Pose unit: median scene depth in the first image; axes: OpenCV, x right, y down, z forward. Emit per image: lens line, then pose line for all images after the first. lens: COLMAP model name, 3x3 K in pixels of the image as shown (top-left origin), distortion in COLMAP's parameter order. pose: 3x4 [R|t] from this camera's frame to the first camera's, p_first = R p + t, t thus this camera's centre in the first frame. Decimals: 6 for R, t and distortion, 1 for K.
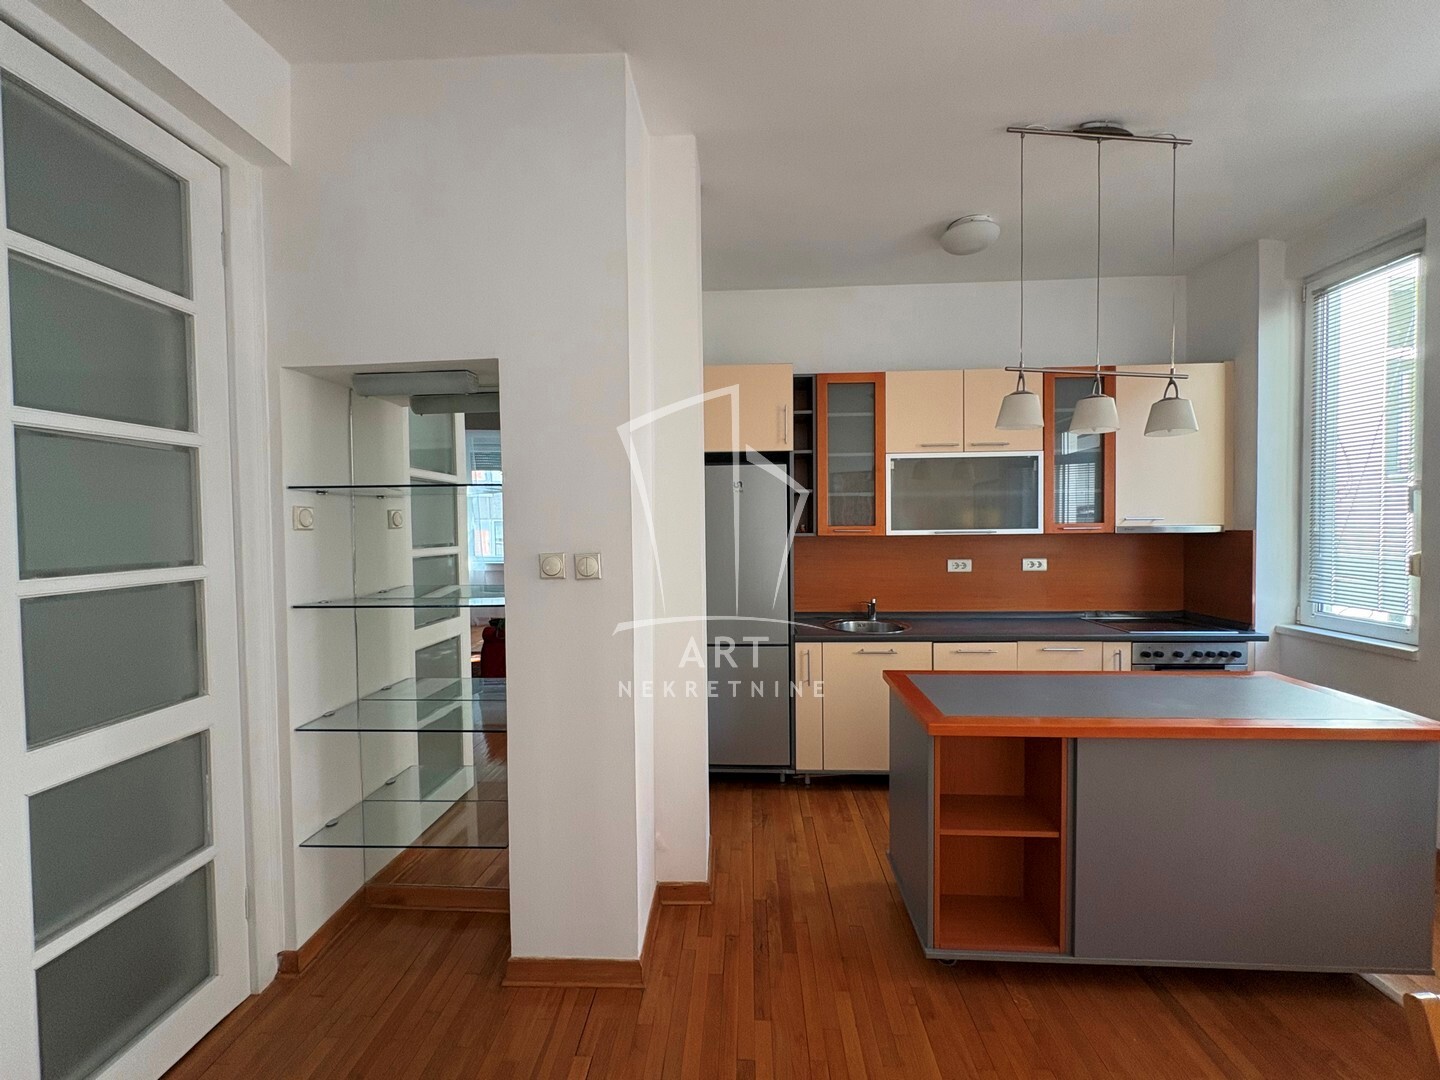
lens RADIAL K [[576.4, 0, 718.9], [0, 576.4, 539.8], [0, 0, 1]] dist [-0.000008, -0.000369]
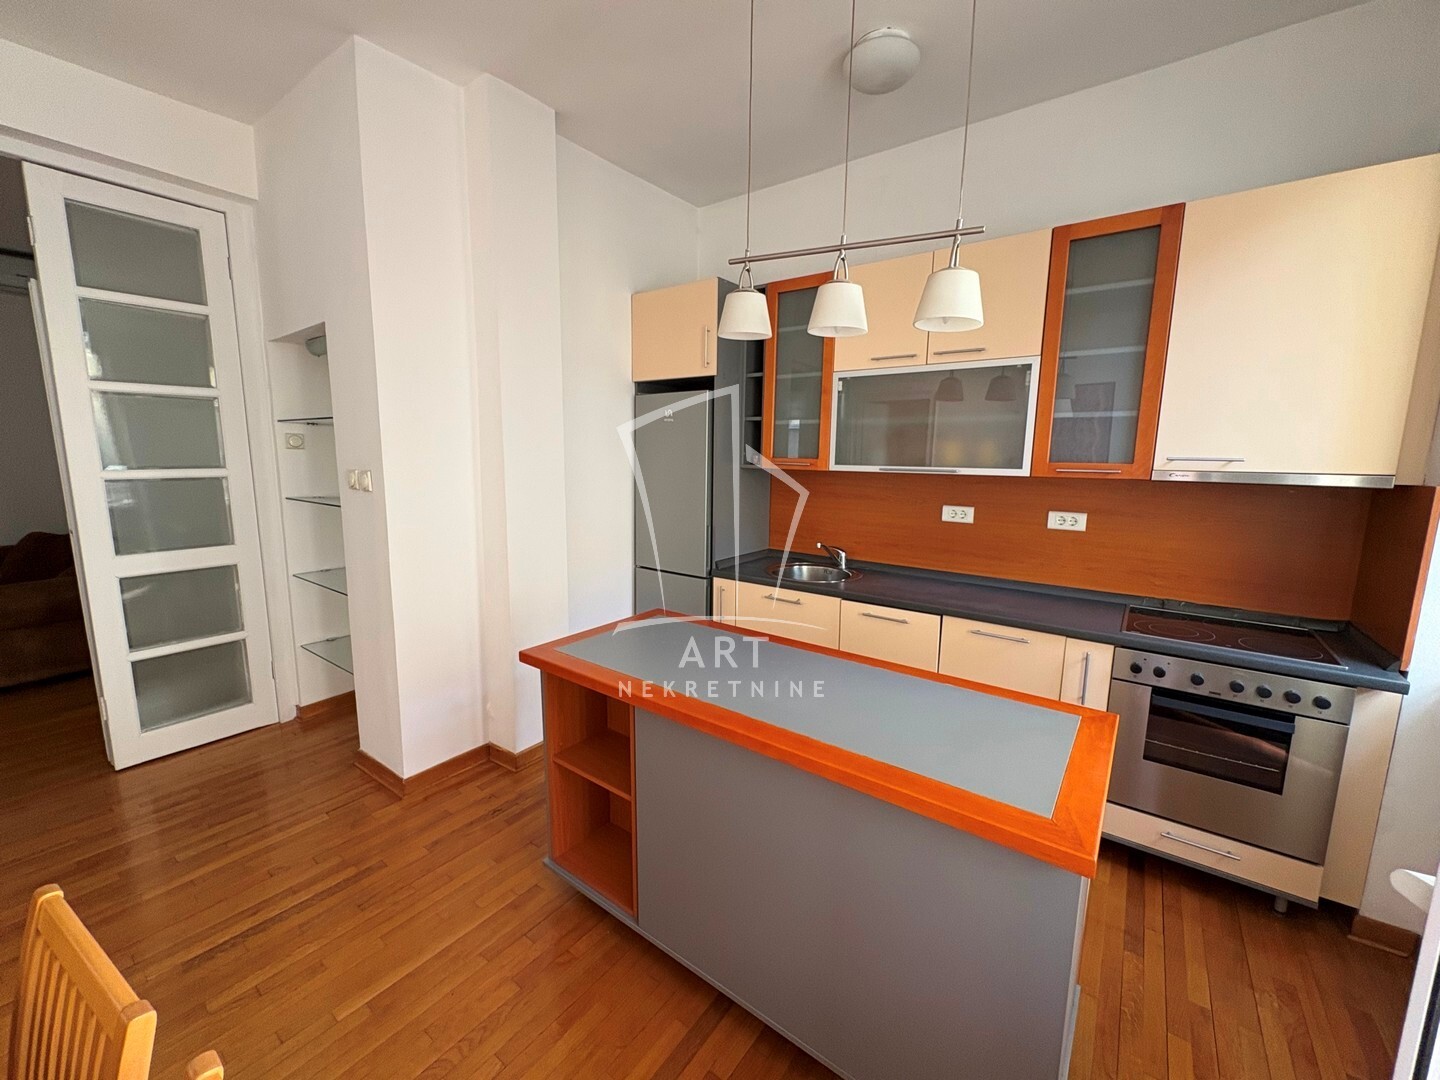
lens RADIAL K [[576.4, 0, 719.8], [0, 576.4, 539.7], [0, 0, 1]] dist [-0.000008, -0.000369]
pose [[0.831603, 0.104521, -0.545446, 0.689315], [-0.036980, 0.990372, 0.133399, -0.015254], [0.554138, -0.090764, 0.827462, 0.211240]]
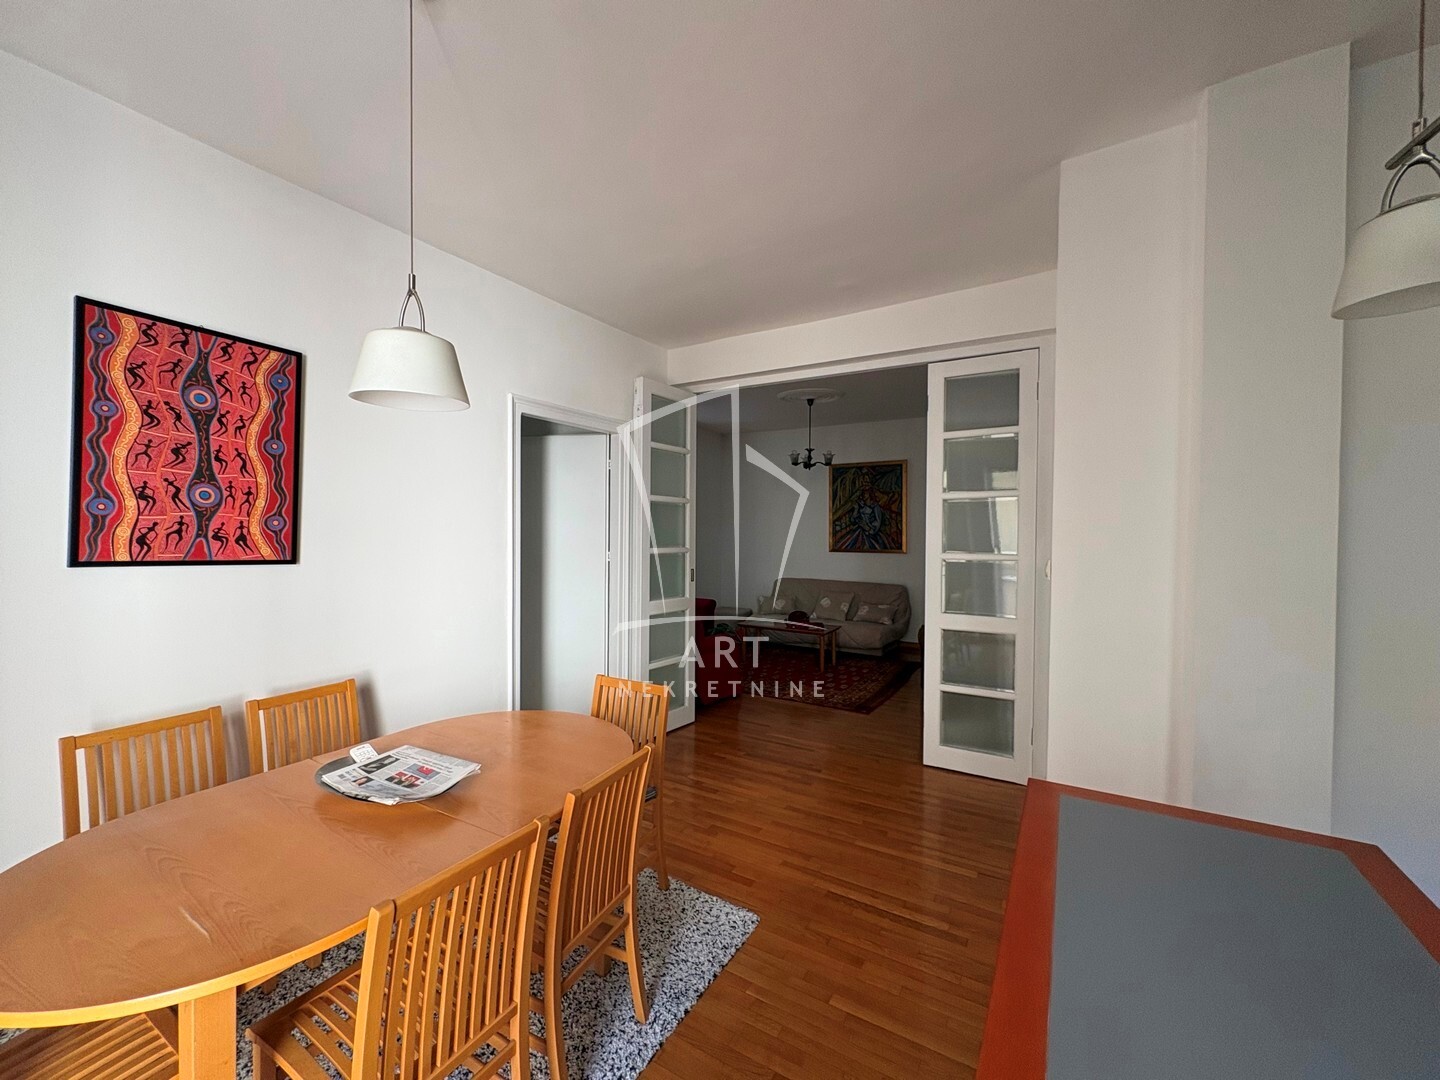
lens RADIAL K [[576.4, 0, 722.4], [0, 576.4, 542.4], [0, 0, 1]] dist [-0.000008, -0.000369]
pose [[-0.467680, 0.024697, -0.883553, 0.764244], [-0.024724, 0.998853, 0.041007, -0.031259], [0.883552, 0.041023, -0.466533, 0.569068]]
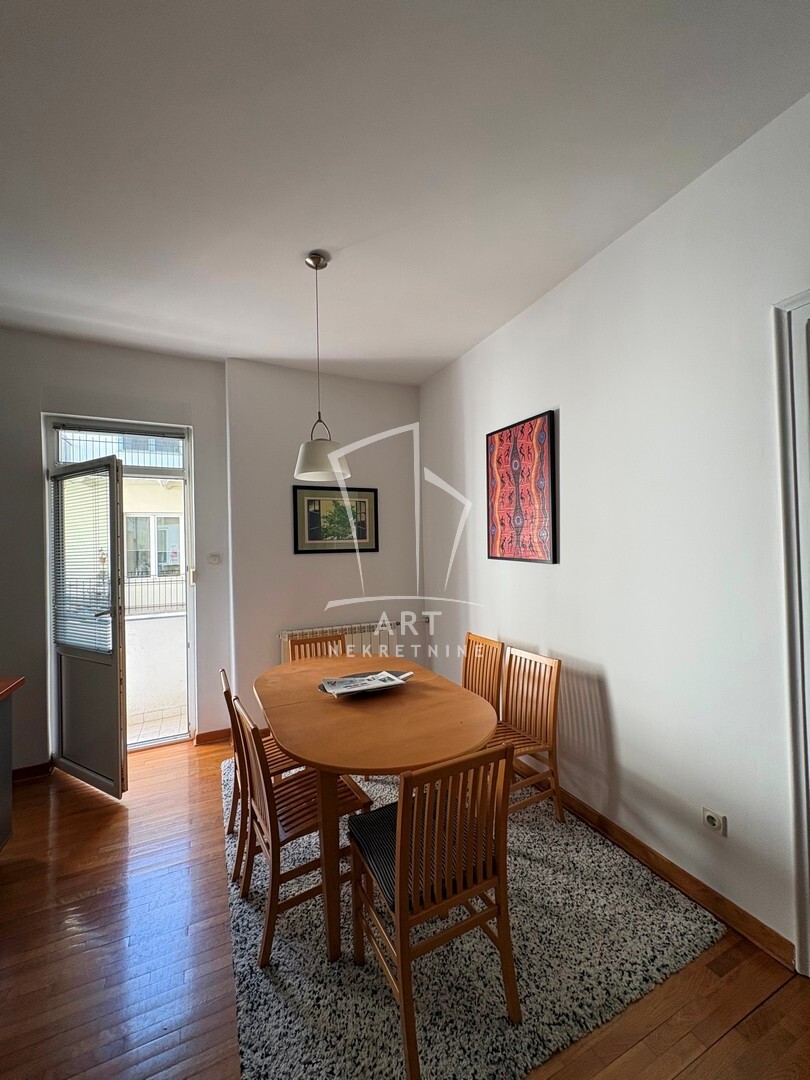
lens RADIAL K [[432.3, 0, 401.2], [0, 432.3, 538.7], [0, 0, 1]] dist [-0.000008, -0.000369]
pose [[-0.472551, 0.037013, 0.880526, -0.227466], [0.051533, 0.998569, -0.014319, -0.006045], [-0.879795, 0.038610, -0.473782, 0.325807]]
